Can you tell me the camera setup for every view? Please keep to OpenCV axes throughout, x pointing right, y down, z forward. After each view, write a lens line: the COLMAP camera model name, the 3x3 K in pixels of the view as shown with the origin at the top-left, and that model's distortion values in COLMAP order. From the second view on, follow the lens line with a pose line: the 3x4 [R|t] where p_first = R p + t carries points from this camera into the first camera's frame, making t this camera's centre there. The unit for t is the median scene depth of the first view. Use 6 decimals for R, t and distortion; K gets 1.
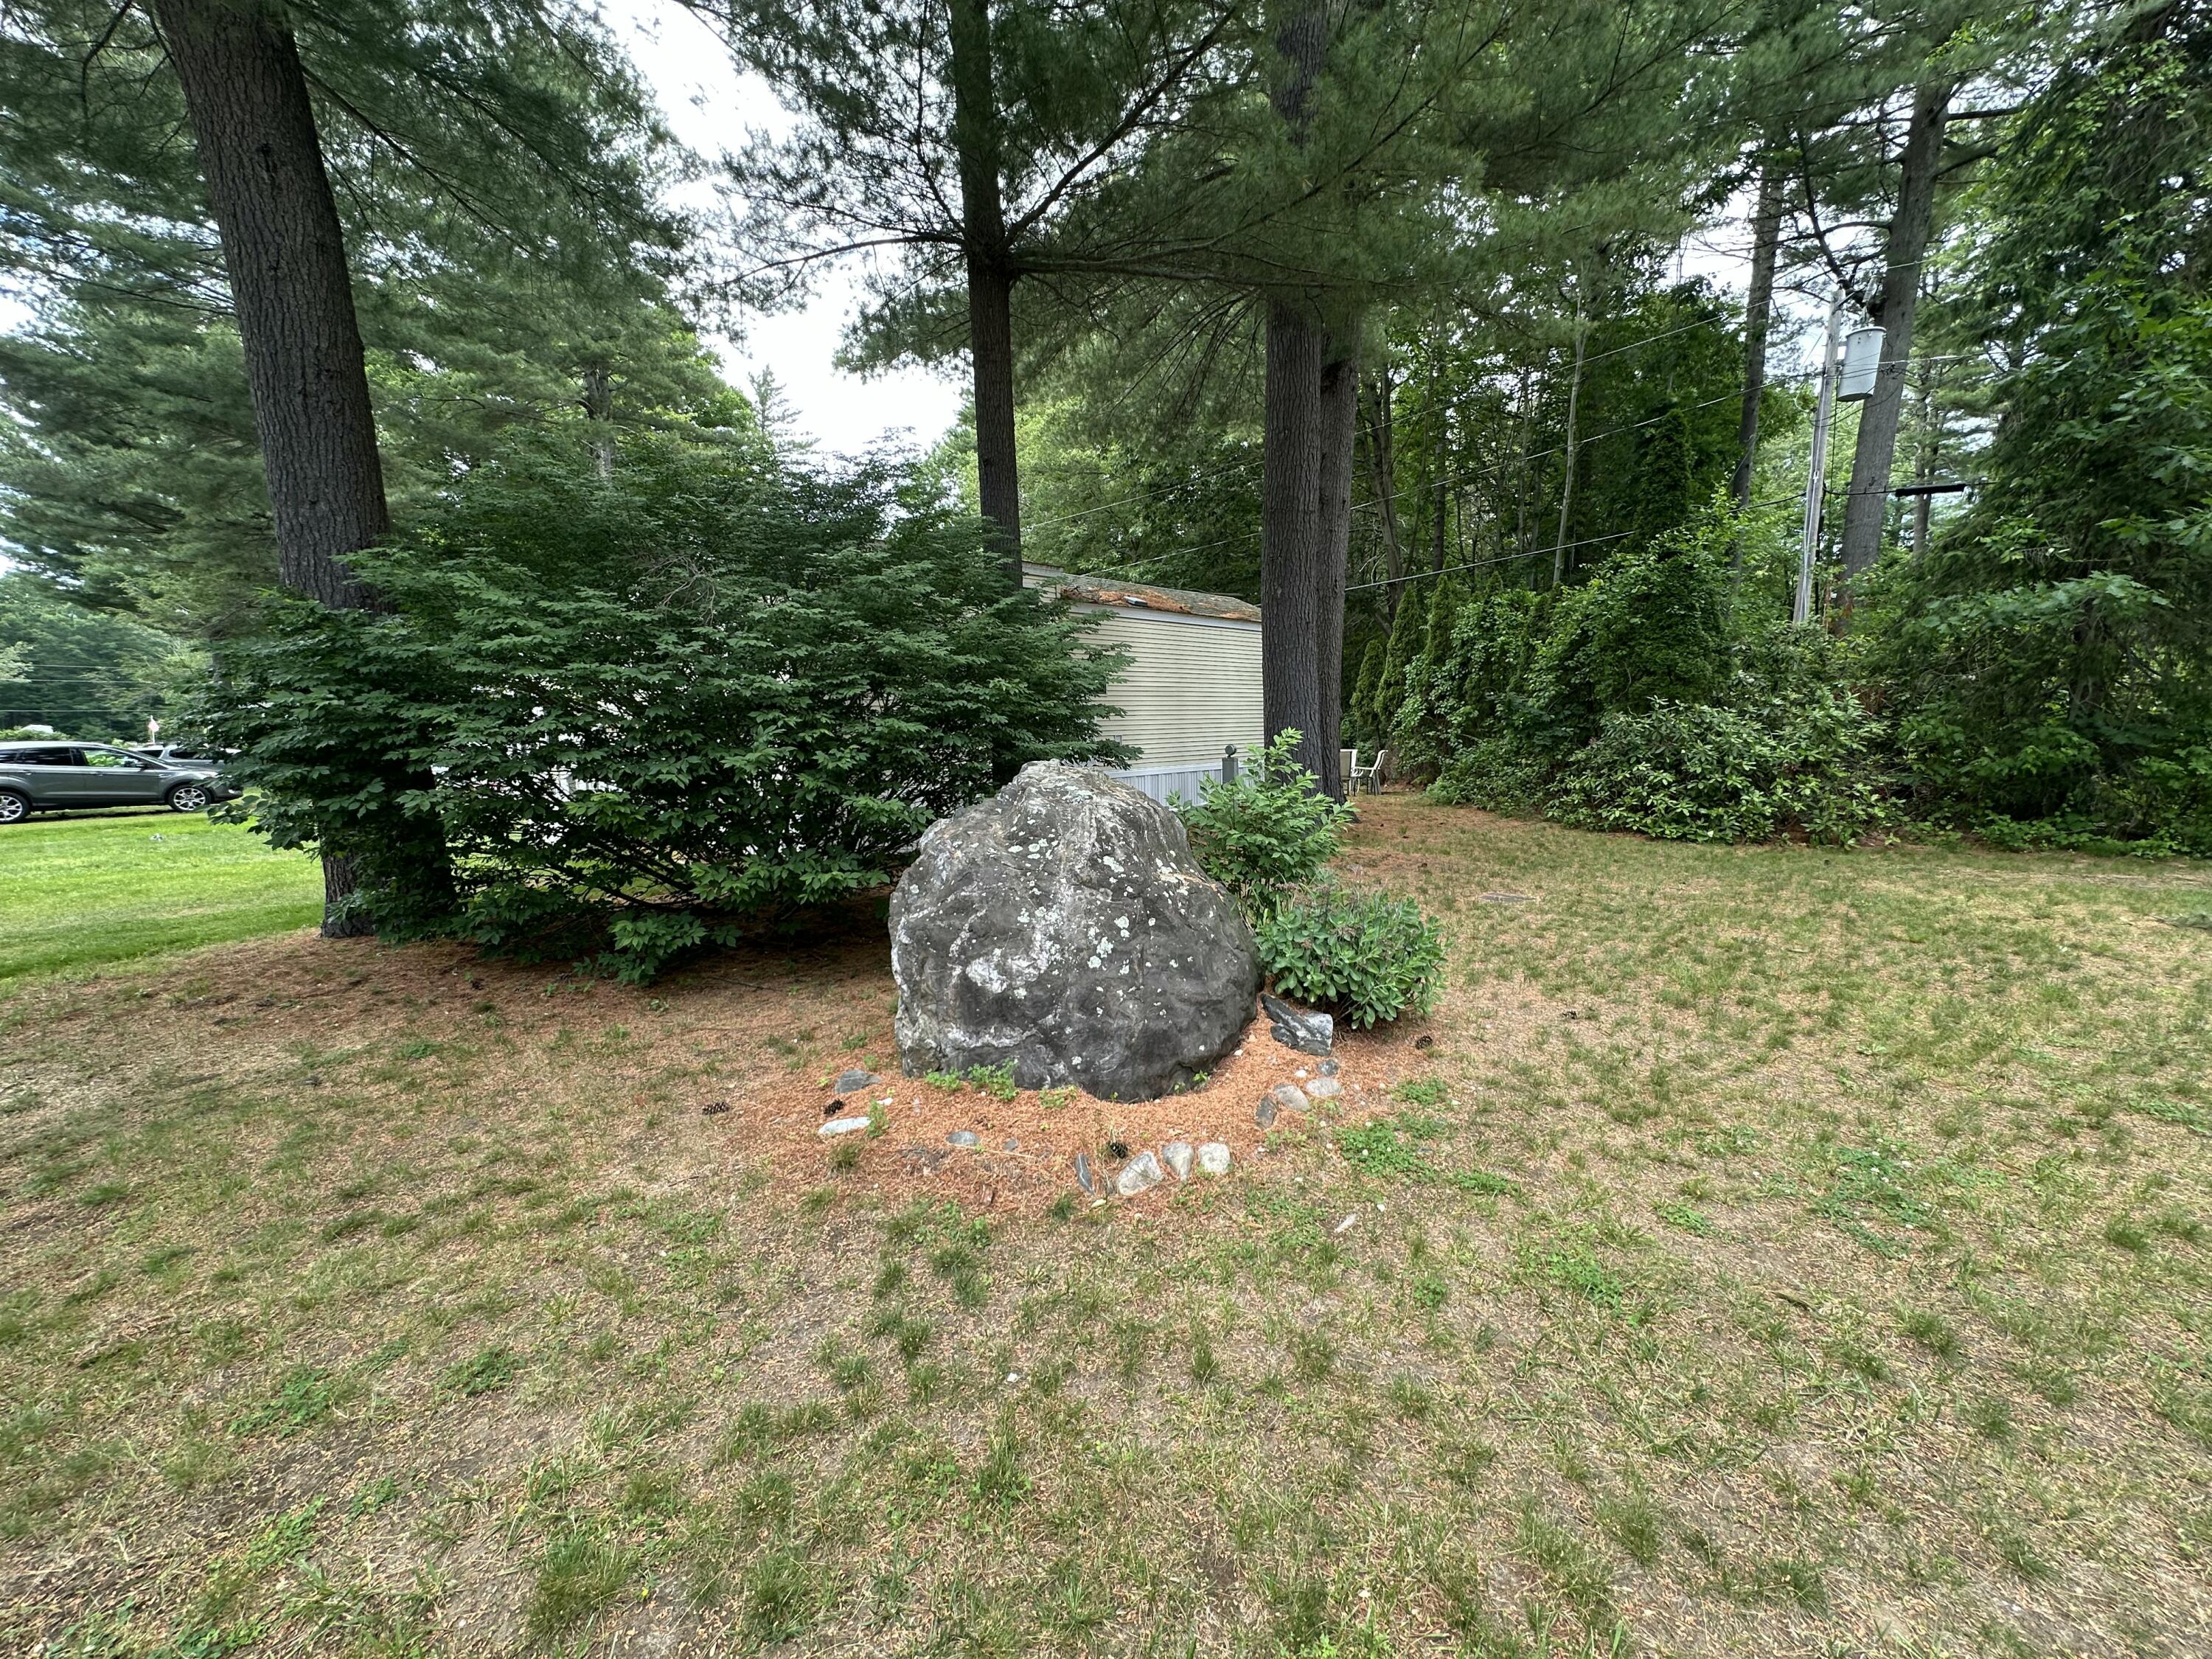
lens RADIAL K [[892.3, 0, 1108.2], [0, 892.3, 832.8], [0, 0, 1]] dist [0.003699, -0.000097]
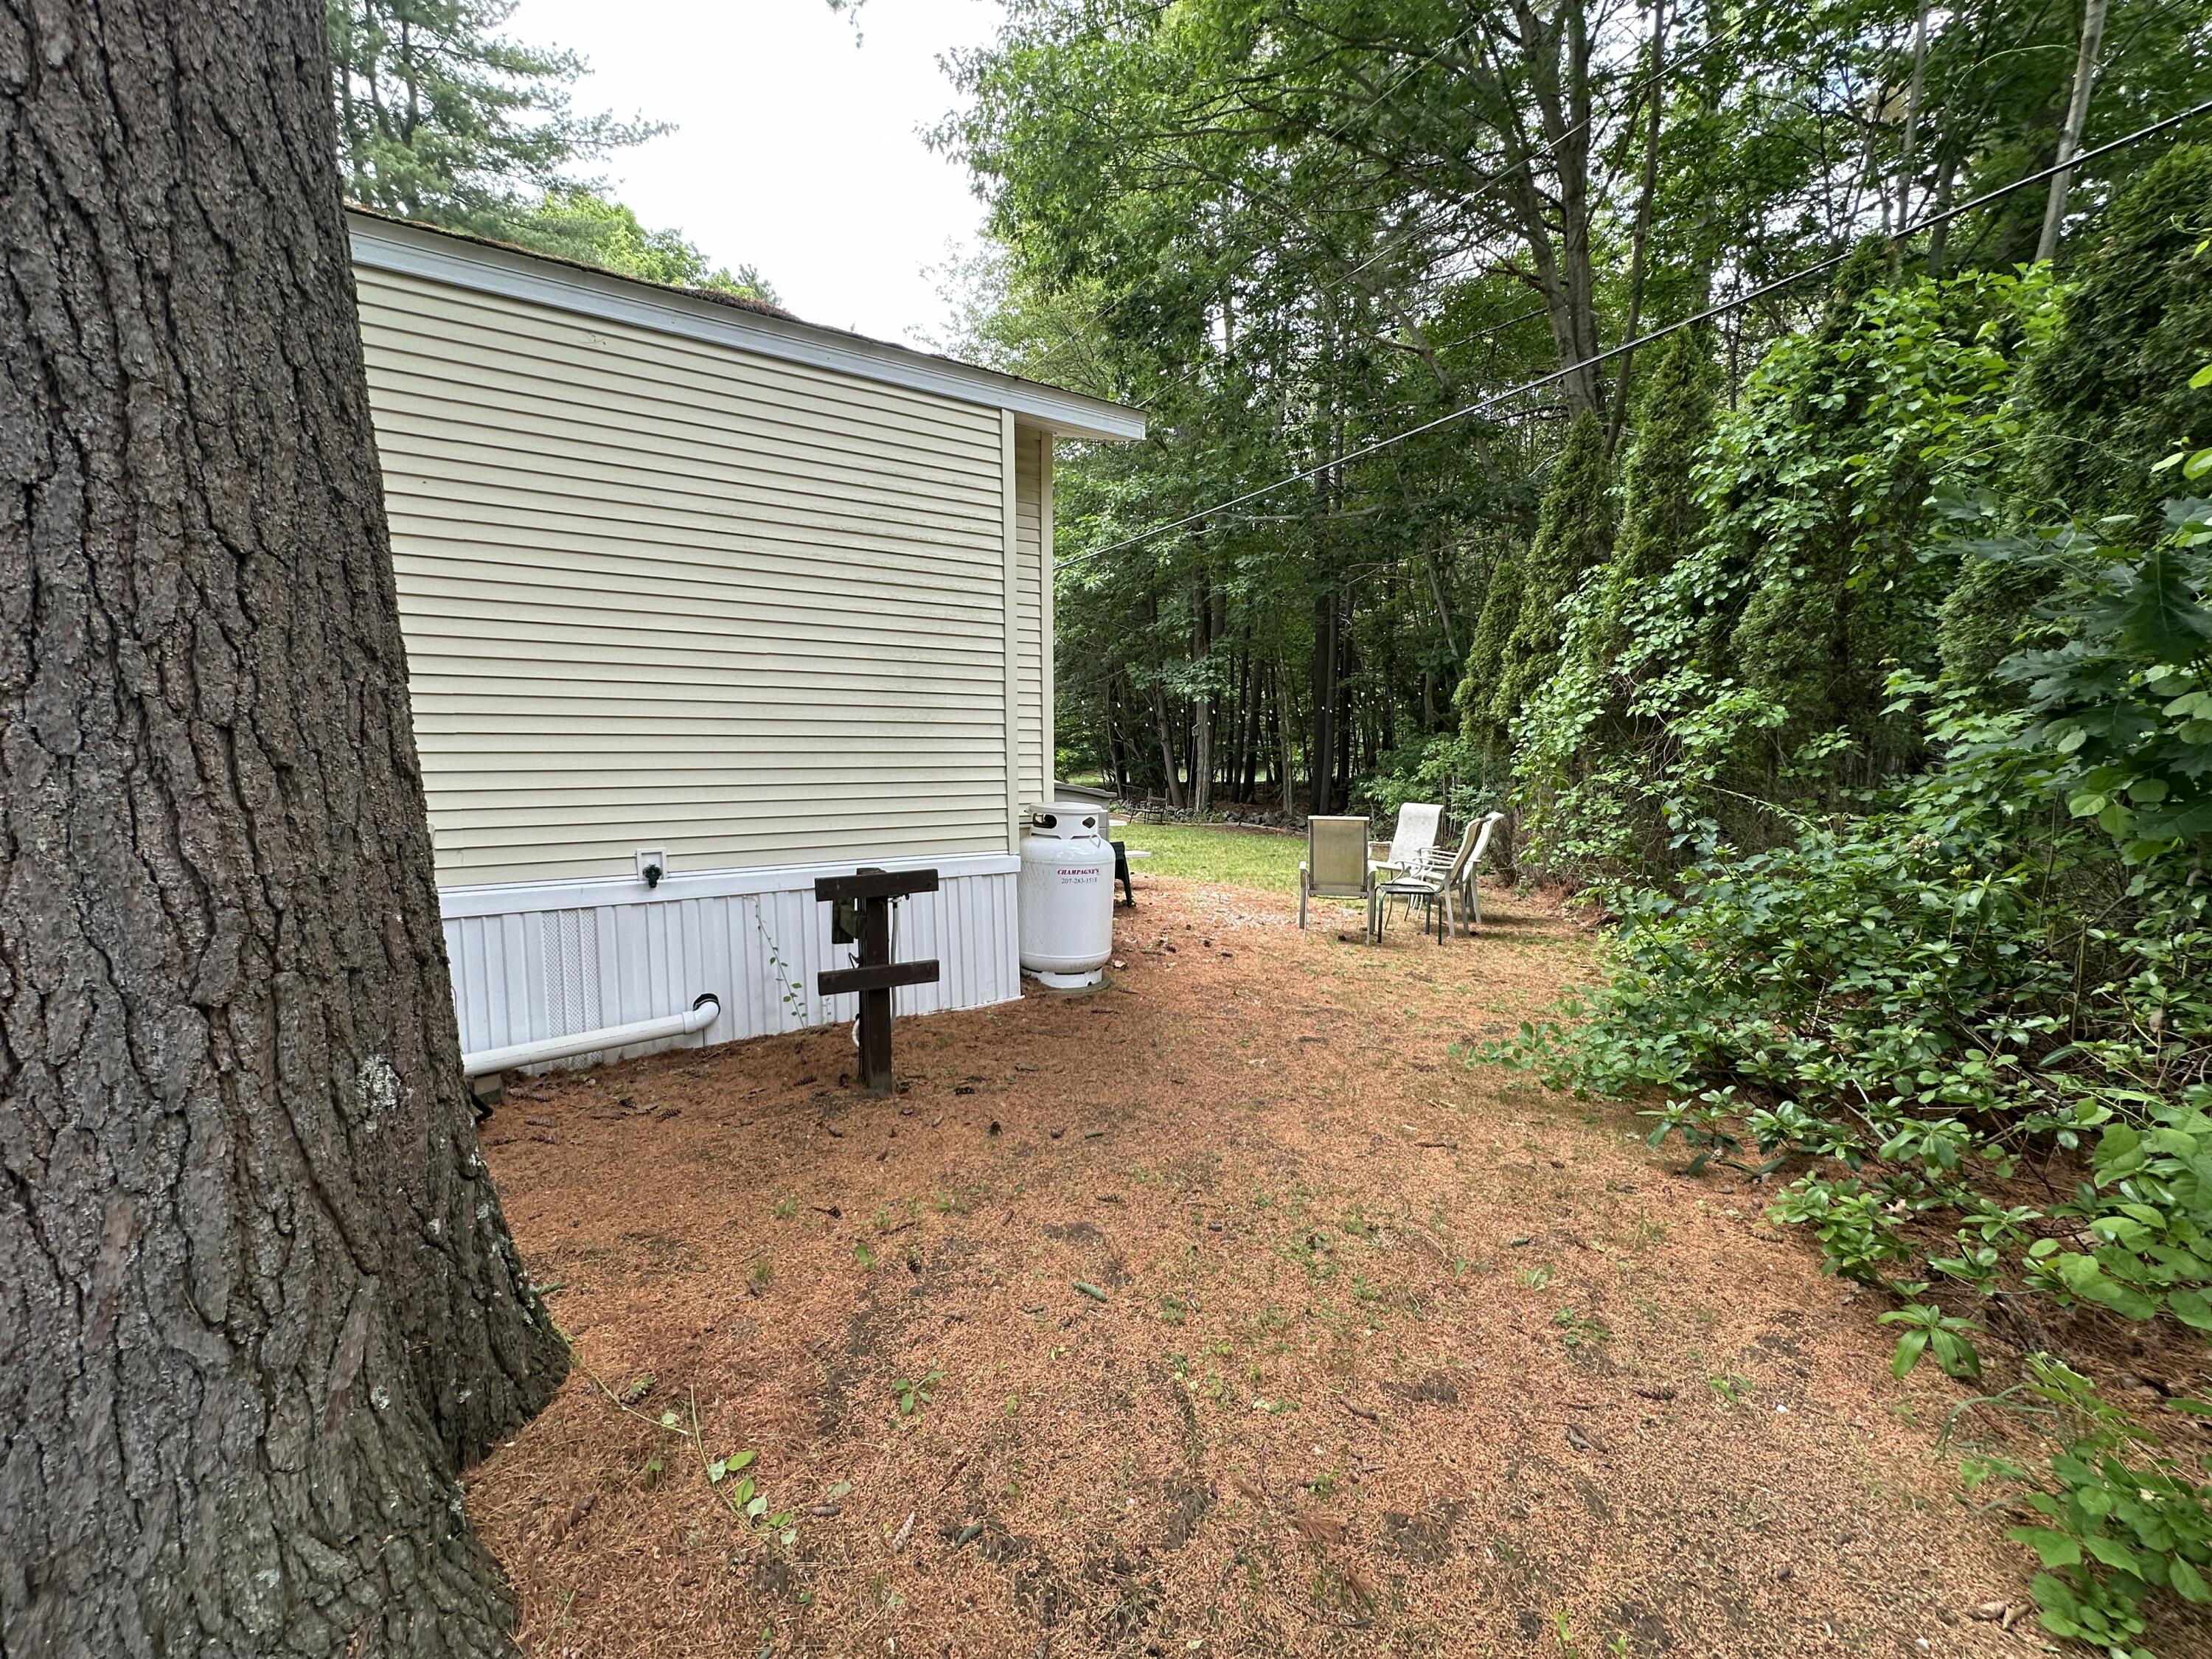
lens RADIAL K [[892.3, 0, 1105.3], [0, 892.3, 833.4], [0, 0, 1]] dist [0.003699, -0.000097]
pose [[0.974041, 0.048264, -0.221168, 0.252054], [-0.053800, 0.998370, -0.019074, -0.073497], [0.219887, 0.030477, 0.975049, 0.636453]]
